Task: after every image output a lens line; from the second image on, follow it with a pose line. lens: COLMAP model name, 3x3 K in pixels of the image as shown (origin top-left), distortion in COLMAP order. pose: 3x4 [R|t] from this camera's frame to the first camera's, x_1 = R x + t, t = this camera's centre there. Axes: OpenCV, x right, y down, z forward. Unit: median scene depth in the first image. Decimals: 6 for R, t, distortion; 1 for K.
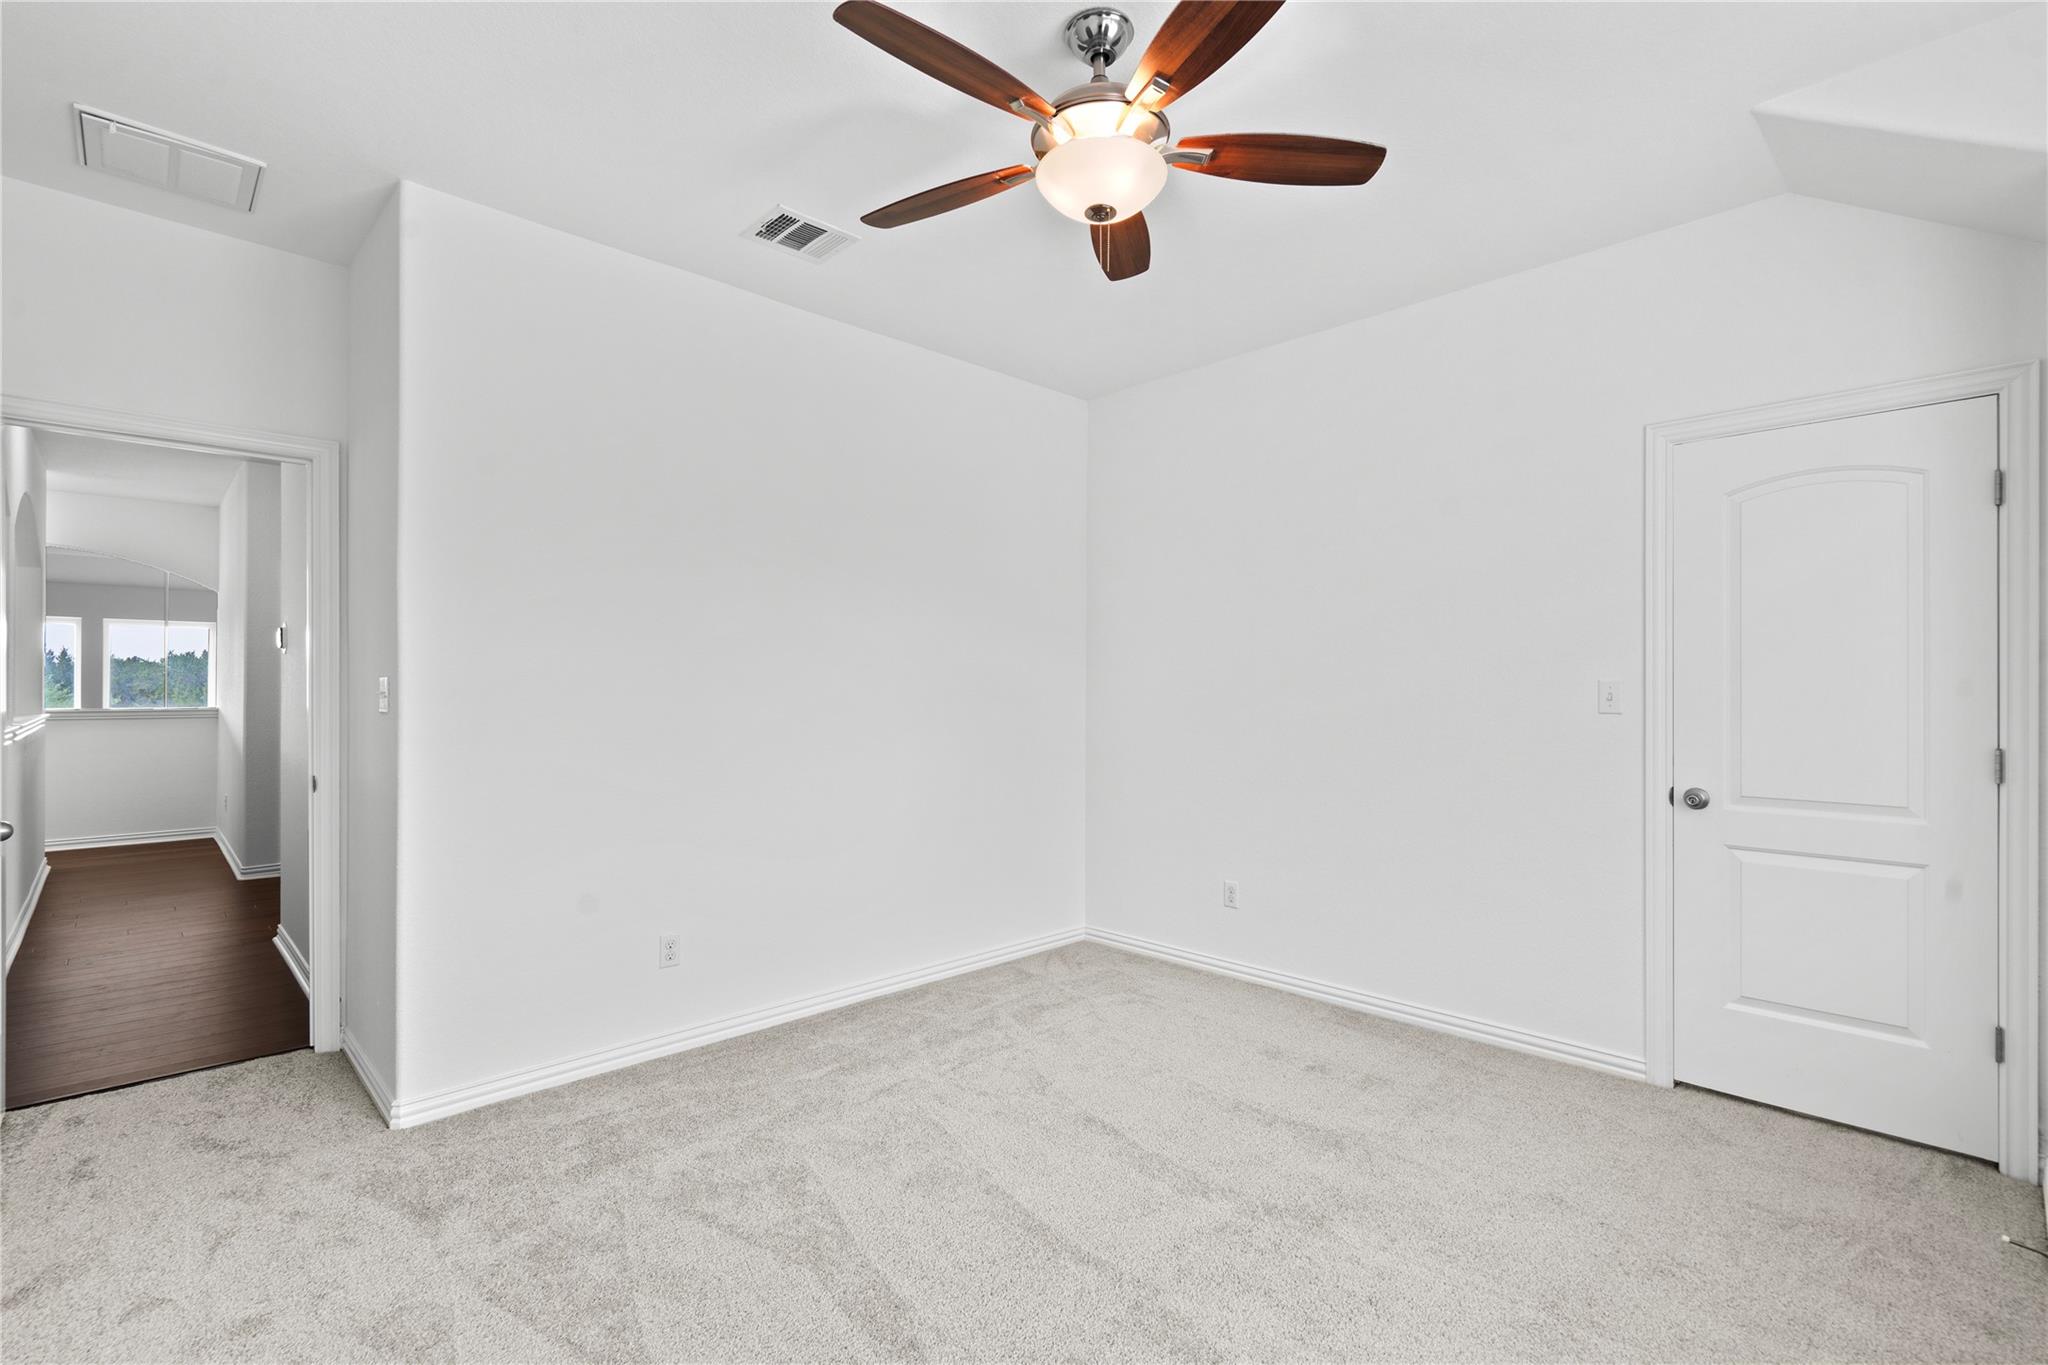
lens RADIAL K [[929.2, 0, 1022.5], [0, 929.2, 688.3], [0, 0, 1]] dist [-0.004752, 0.003605]
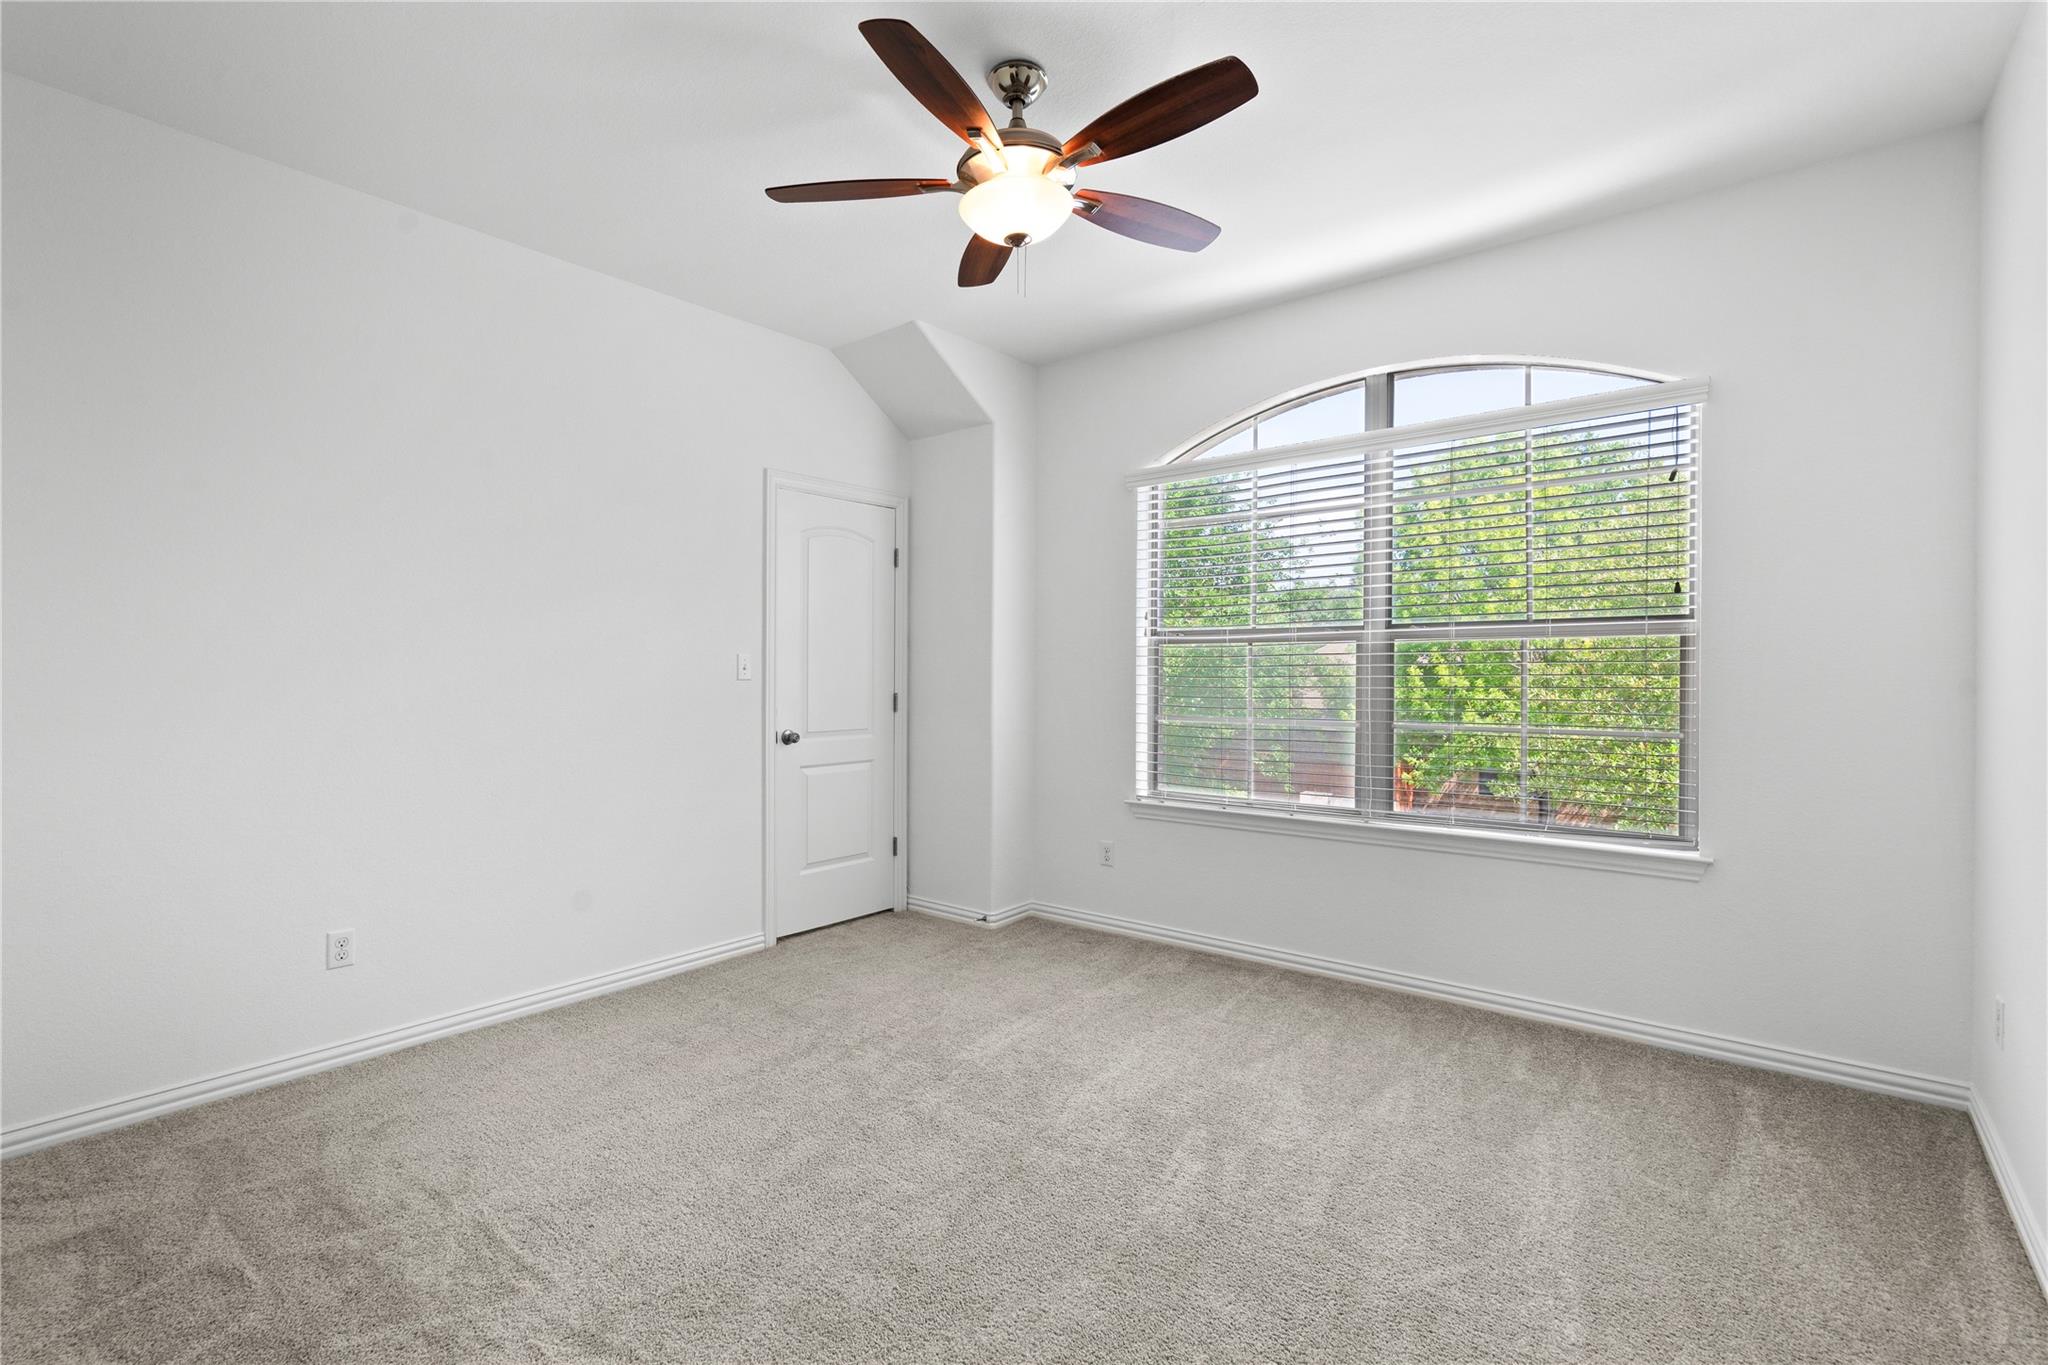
lens RADIAL K [[929.2, 0, 1022.5], [0, 929.2, 688.3], [0, 0, 1]] dist [-0.004752, 0.003605]
pose [[-0.106835, -0.022282, 0.994027, -0.748756], [-0.000515, 0.999750, 0.022355, 0.009543], [-0.994277, 0.001876, -0.106820, 0.790202]]
